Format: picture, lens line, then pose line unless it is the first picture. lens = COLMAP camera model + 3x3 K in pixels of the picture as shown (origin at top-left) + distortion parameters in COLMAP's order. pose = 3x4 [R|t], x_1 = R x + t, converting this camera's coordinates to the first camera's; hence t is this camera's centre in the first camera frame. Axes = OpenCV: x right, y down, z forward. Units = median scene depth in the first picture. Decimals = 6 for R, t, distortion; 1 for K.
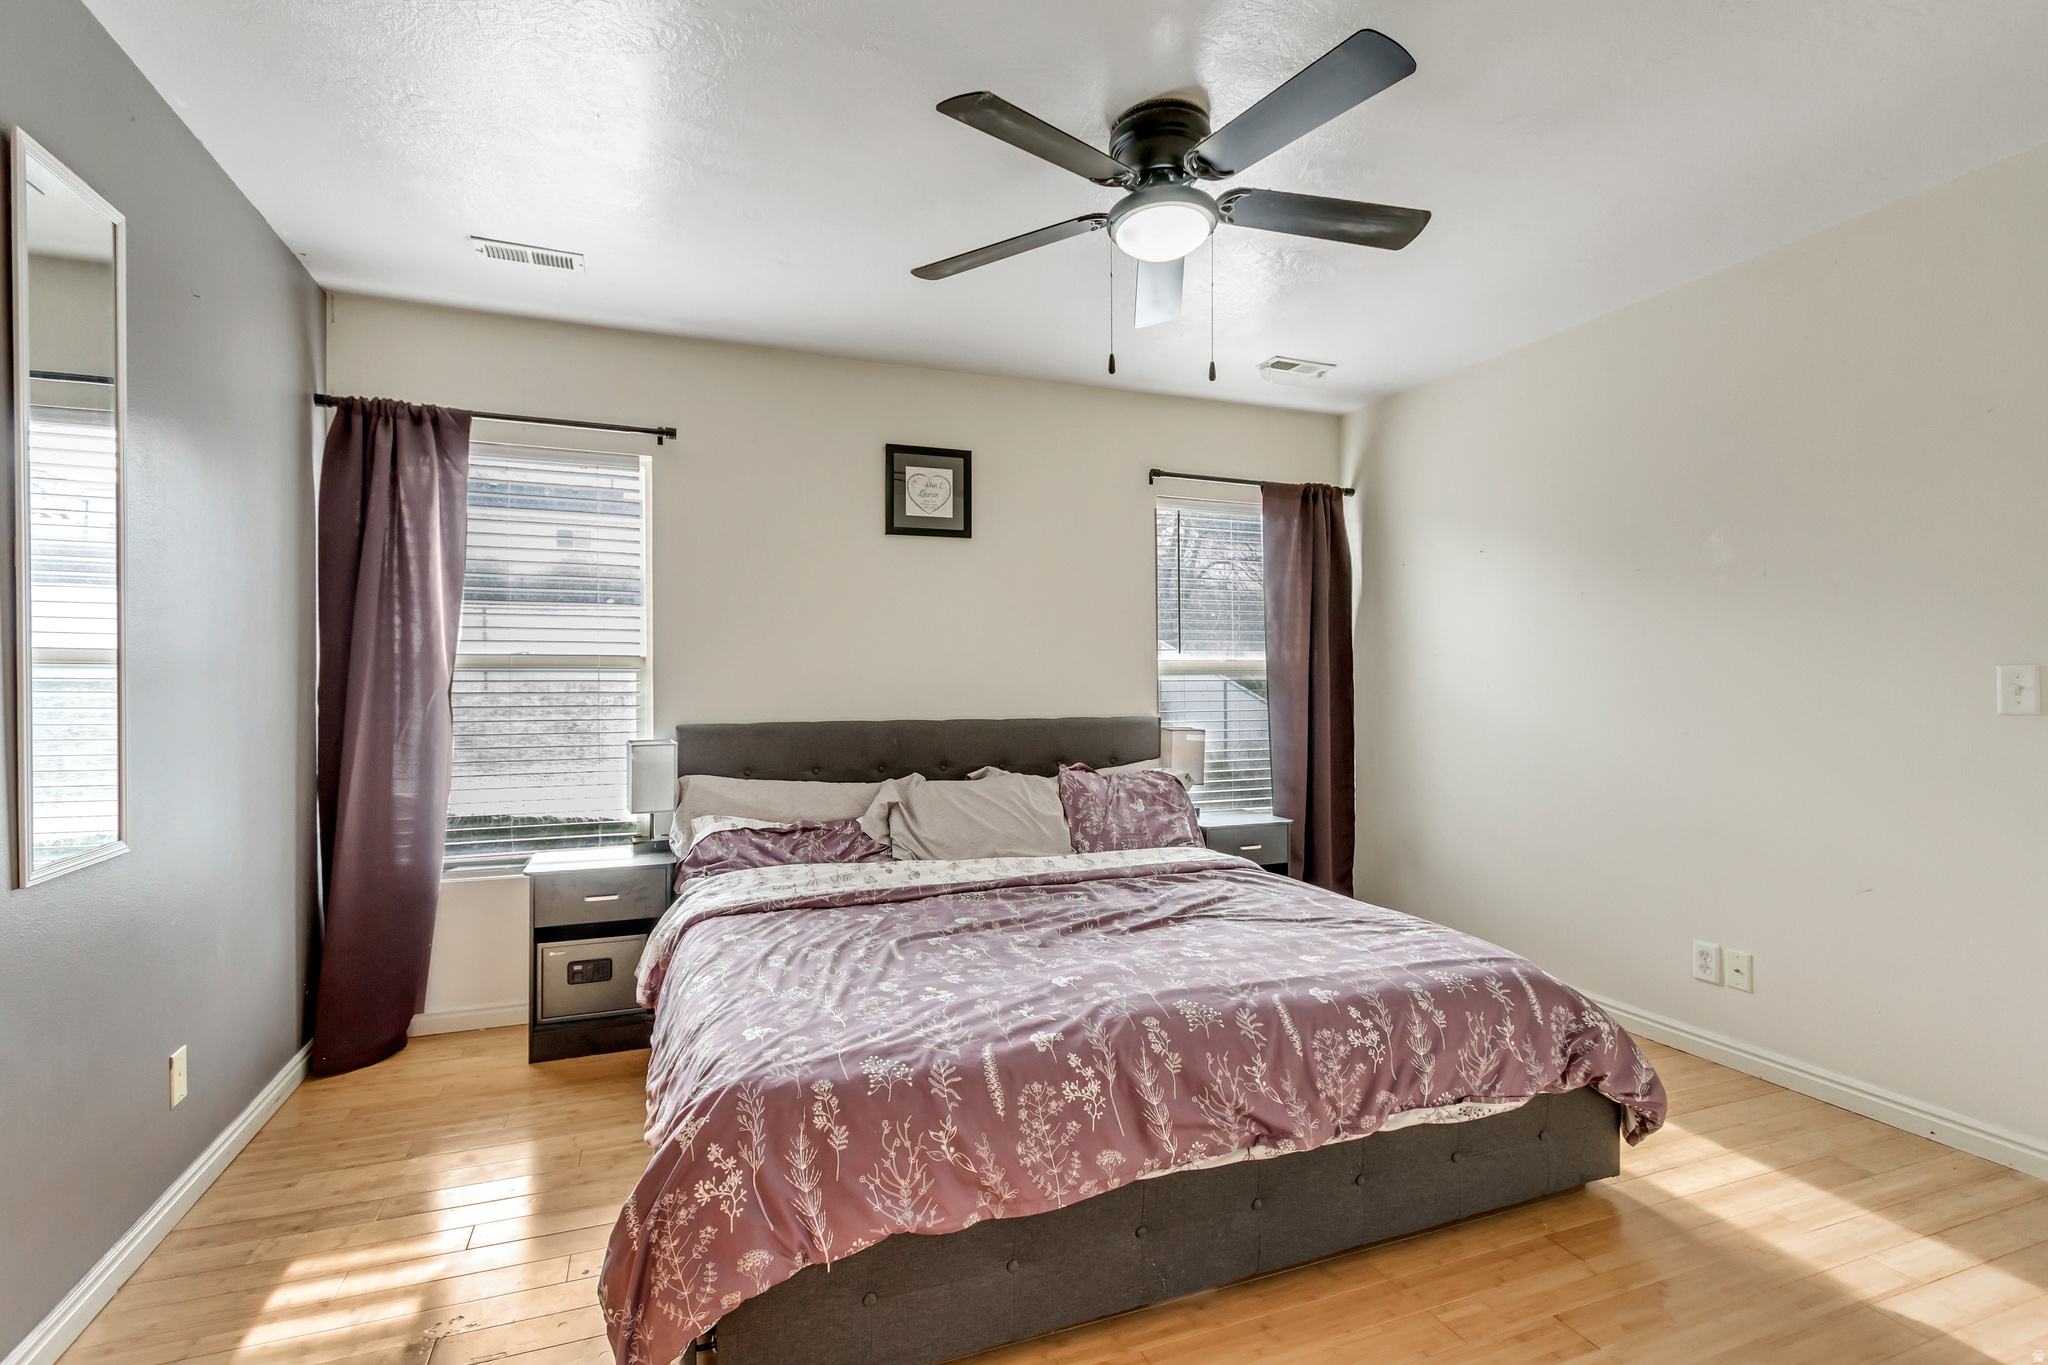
lens RADIAL K [[950.0, 0, 1018.5], [0, 950.0, 678.6], [0, 0, 1]] dist [0.007268, -0.002753]
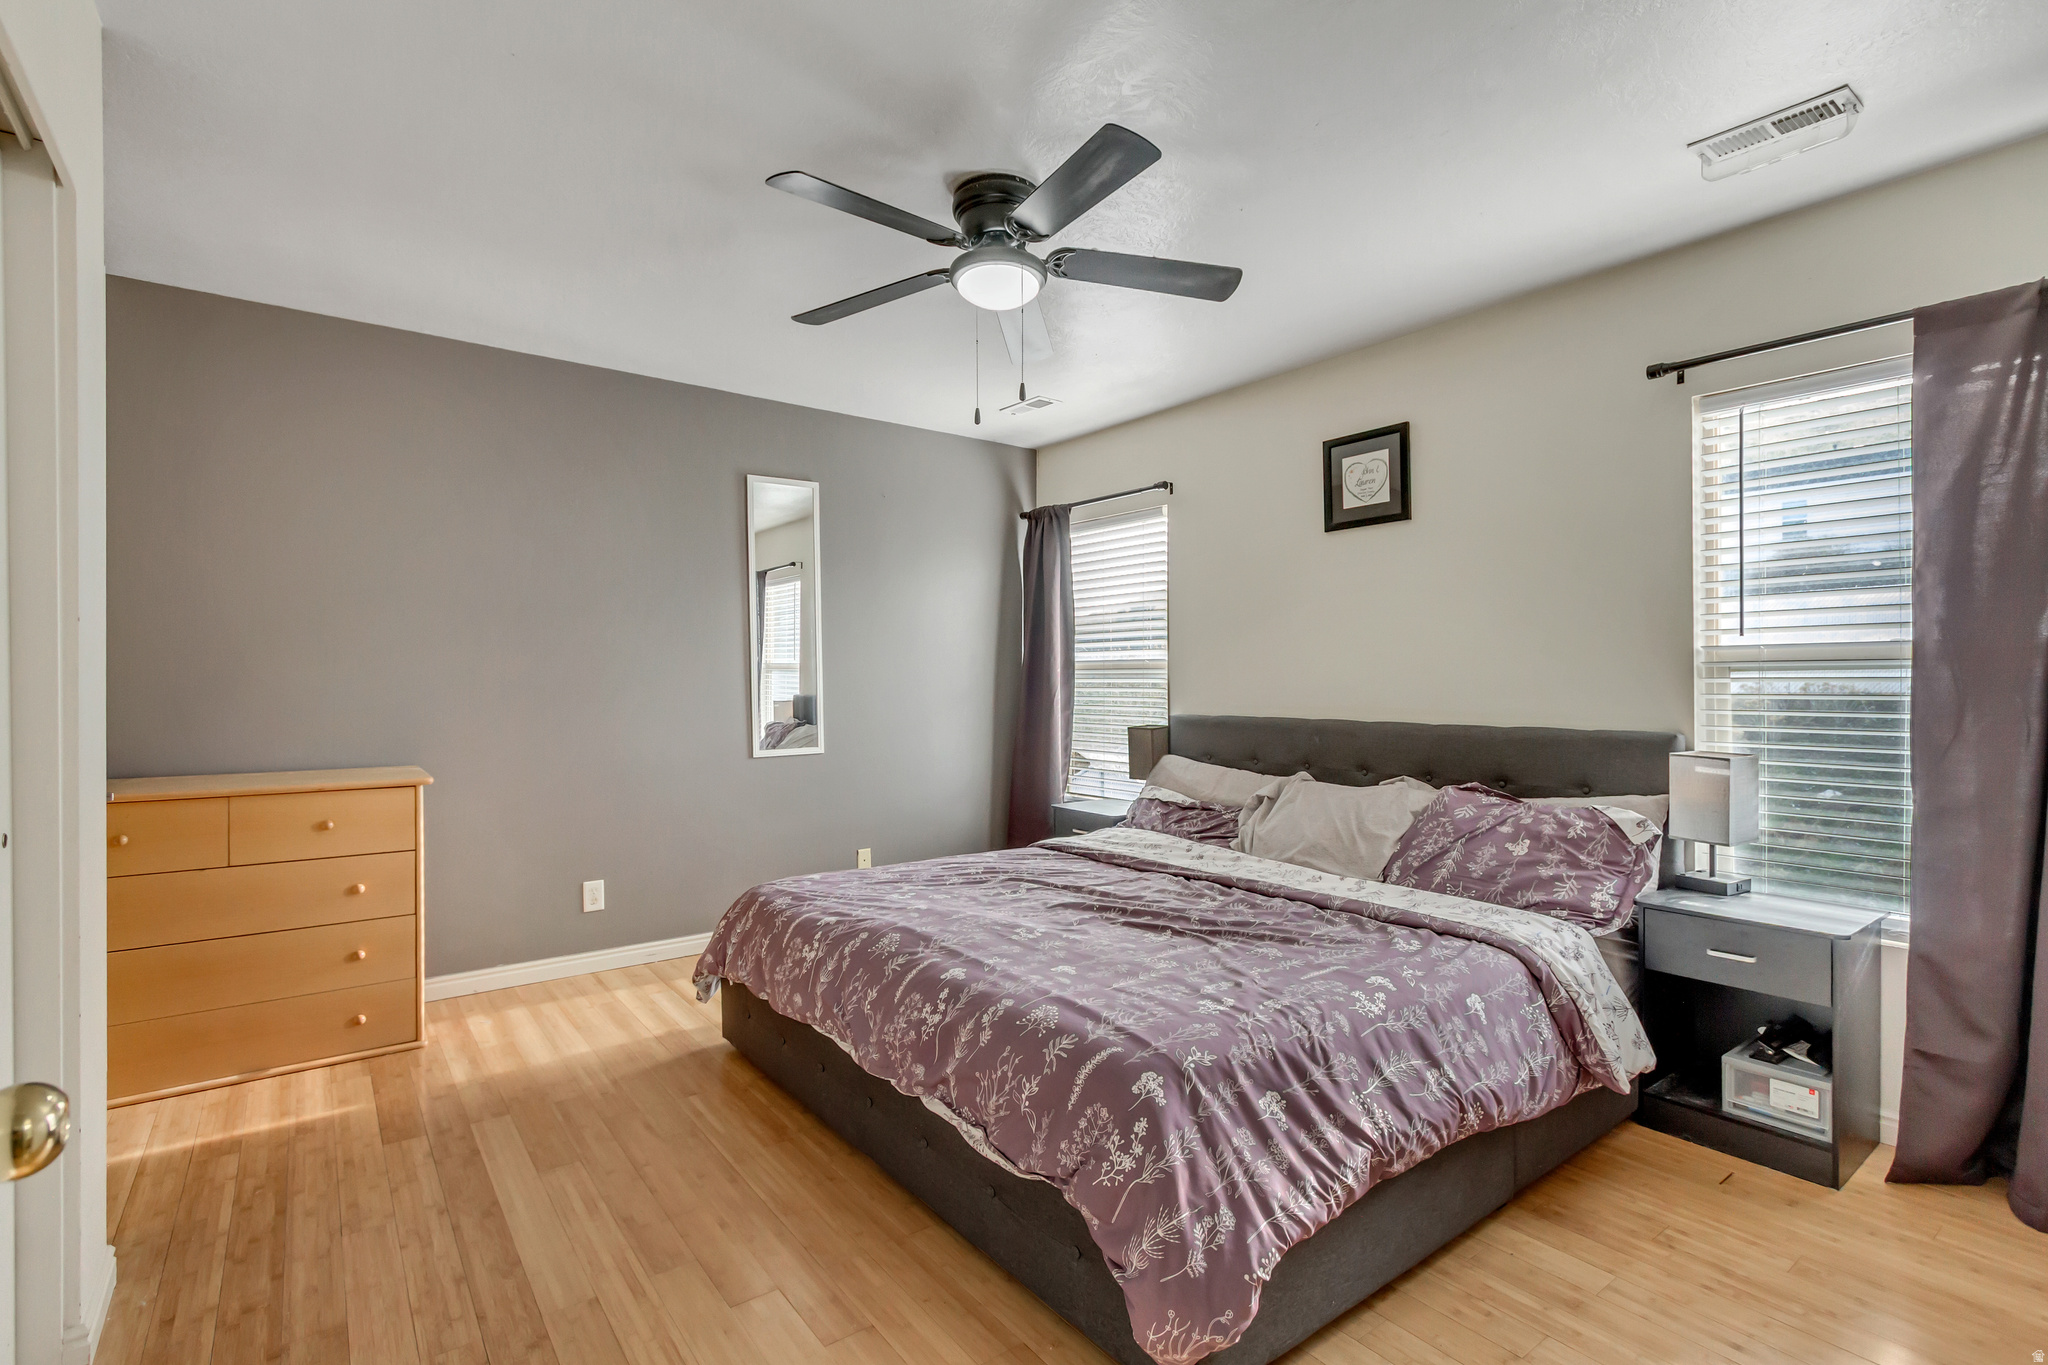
lens RADIAL K [[950.0, 0, 1014.5], [0, 950.0, 685.6], [0, 0, 1]] dist [0.007268, -0.002753]
pose [[0.276665, 0.009433, -0.960920, 0.773017], [0.003735, 0.999934, 0.010891, -0.003331], [0.960959, -0.006602, 0.276612, 0.434168]]
